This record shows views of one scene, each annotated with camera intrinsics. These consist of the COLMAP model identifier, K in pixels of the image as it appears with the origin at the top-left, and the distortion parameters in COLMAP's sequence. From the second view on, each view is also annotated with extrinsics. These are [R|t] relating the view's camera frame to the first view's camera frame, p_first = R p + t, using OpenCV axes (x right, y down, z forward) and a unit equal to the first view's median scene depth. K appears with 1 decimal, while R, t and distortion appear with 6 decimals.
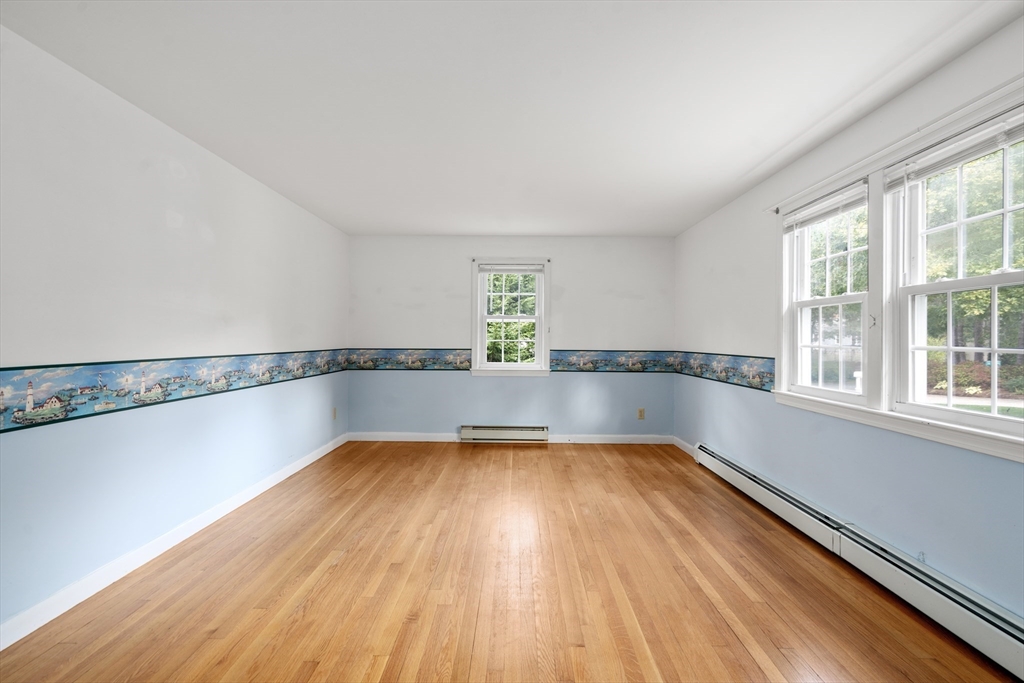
lens RADIAL K [[469.6, 0, 507.2], [0, 469.6, 340.9], [0, 0, 1]] dist [0.001895, 0.000976]
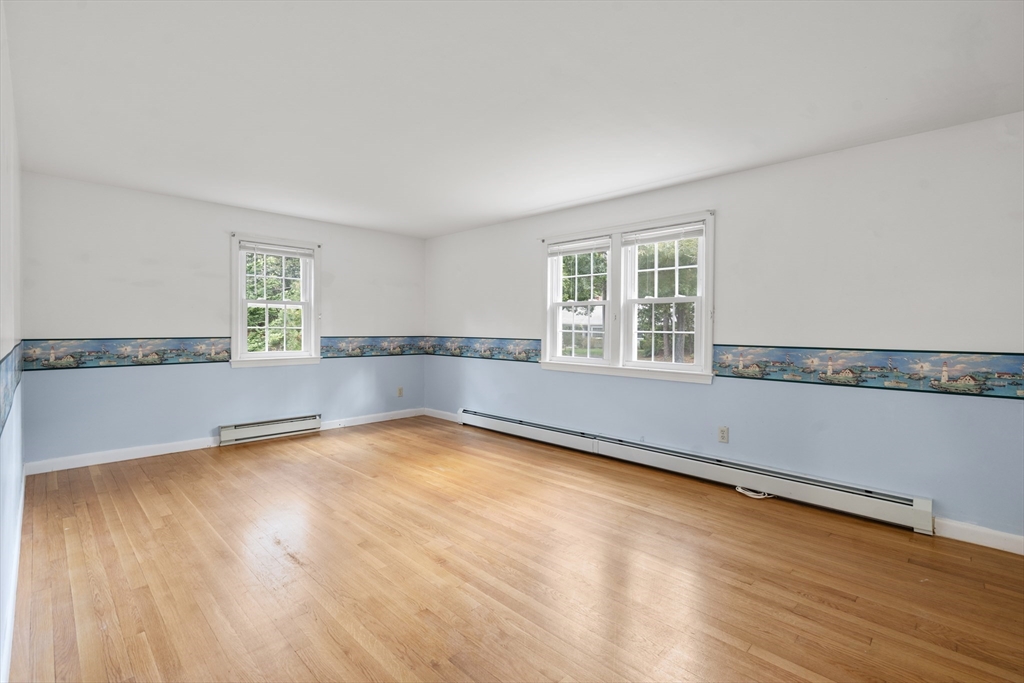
lens RADIAL K [[469.6, 0, 516.2], [0, 469.6, 337.6], [0, 0, 1]] dist [0.001895, 0.000976]
pose [[0.686043, -0.016713, 0.727369, -0.347713], [-0.000271, 0.999730, 0.023227, -0.002411], [-0.727561, -0.016131, 0.685853, 0.020383]]
